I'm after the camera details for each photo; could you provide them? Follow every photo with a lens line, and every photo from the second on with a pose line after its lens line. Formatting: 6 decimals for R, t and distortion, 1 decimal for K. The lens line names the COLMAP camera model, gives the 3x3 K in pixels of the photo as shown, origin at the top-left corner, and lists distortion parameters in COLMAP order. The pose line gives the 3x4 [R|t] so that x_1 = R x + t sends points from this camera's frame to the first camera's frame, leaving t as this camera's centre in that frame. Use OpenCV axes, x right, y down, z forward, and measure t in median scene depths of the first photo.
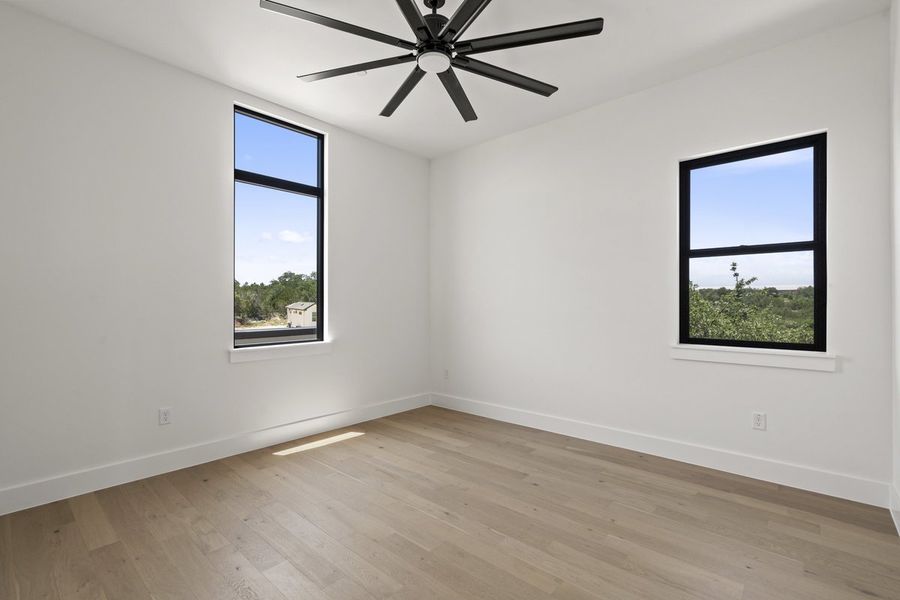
lens RADIAL K [[410.0, 0, 455.0], [0, 410.0, 297.6], [0, 0, 1]] dist [0.003971, 0.000517]
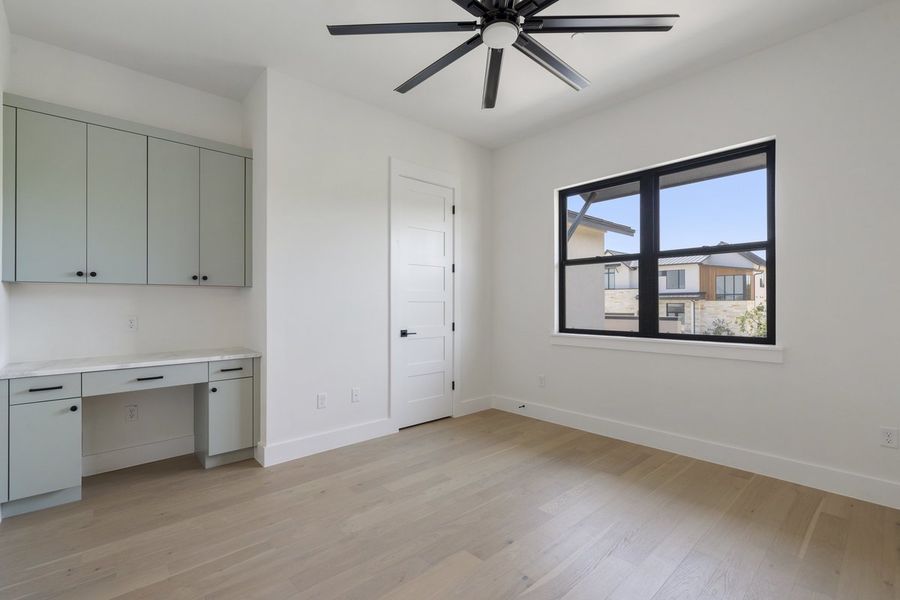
lens RADIAL K [[410.0, 0, 449.7], [0, 410.0, 296.8], [0, 0, 1]] dist [0.003971, 0.000517]
pose [[0.993121, -0.008569, -0.116781, 0.358996], [0.008786, 0.999961, 0.001342, -0.005302], [0.116765, -0.002359, 0.993157, -0.308888]]
